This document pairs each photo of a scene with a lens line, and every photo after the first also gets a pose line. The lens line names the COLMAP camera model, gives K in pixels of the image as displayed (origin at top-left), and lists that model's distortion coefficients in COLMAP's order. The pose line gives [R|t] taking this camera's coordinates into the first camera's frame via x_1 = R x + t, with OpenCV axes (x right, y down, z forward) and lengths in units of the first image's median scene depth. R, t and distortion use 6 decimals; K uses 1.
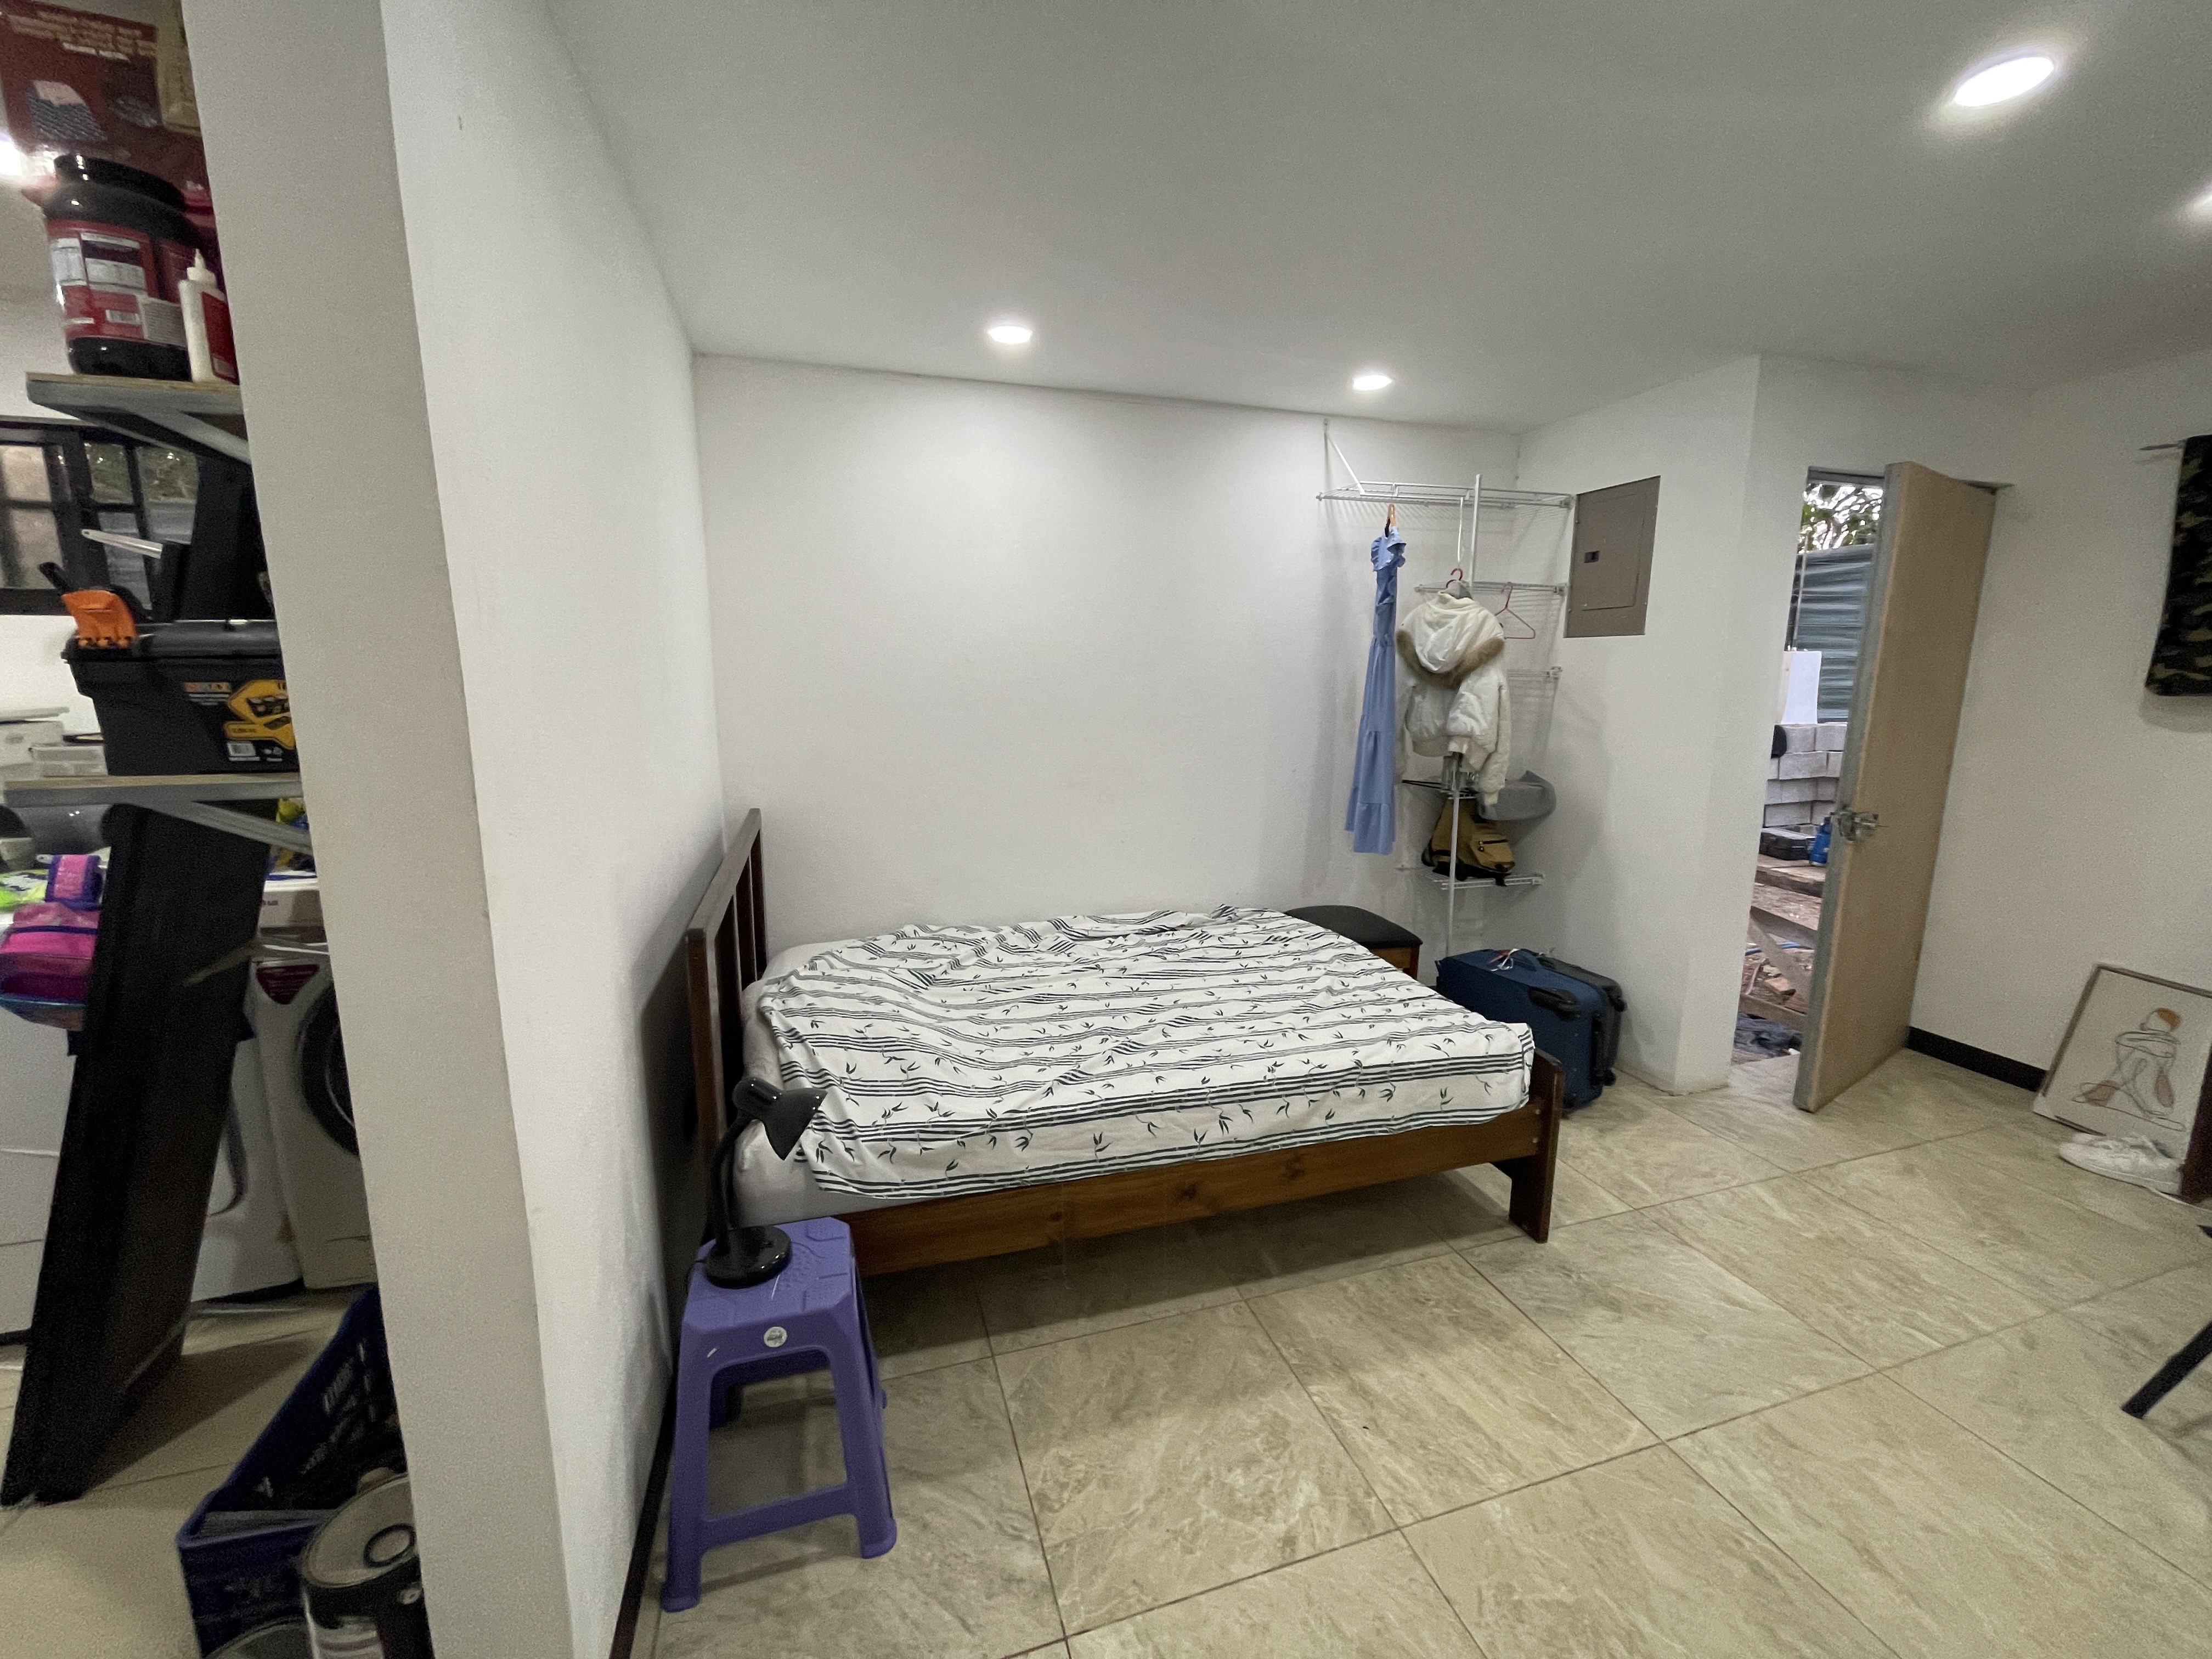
lens RADIAL K [[887.5, 0, 1099.6], [0, 887.5, 826.5], [0, 0, 1]] dist [-0.008822, 0.000245]
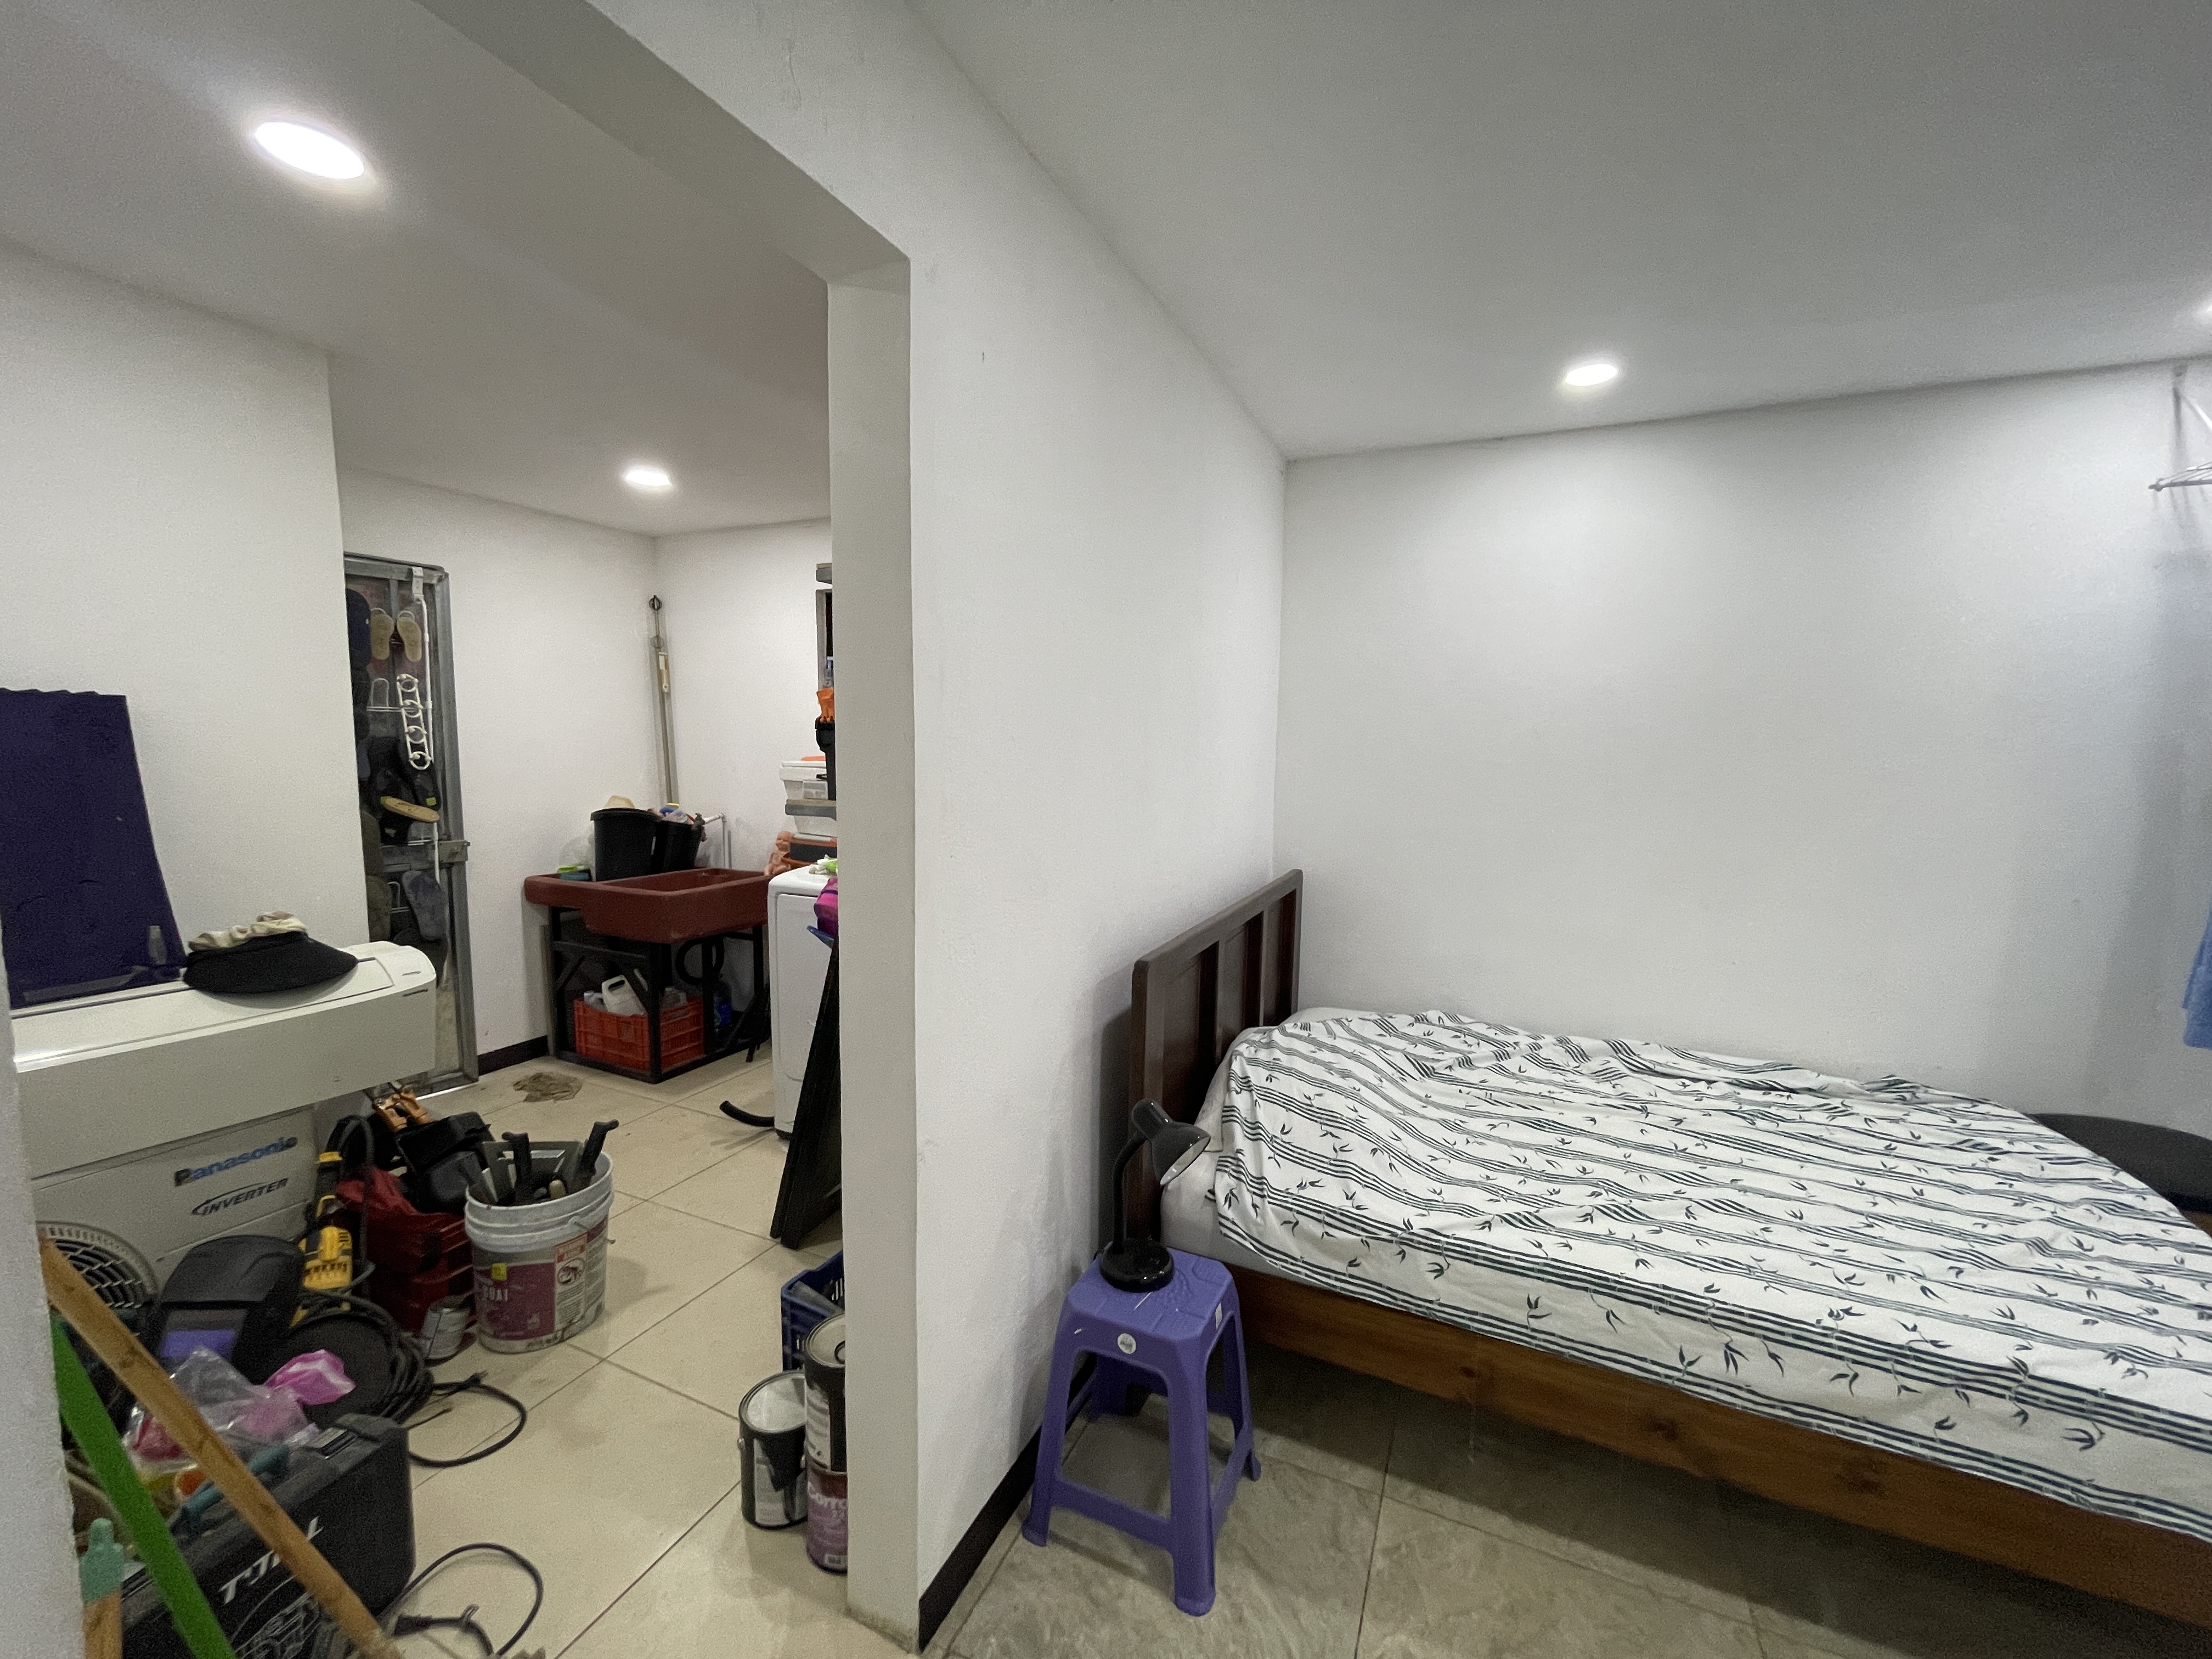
lens RADIAL K [[887.5, 0, 1099.6], [0, 887.5, 826.5], [0, 0, 1]] dist [-0.008822, 0.000245]
pose [[0.743135, 0.073554, -0.665087, 0.175193], [-0.126518, 0.991457, -0.031717, -0.010051], [0.657072, 0.107716, 0.746092, 0.056196]]
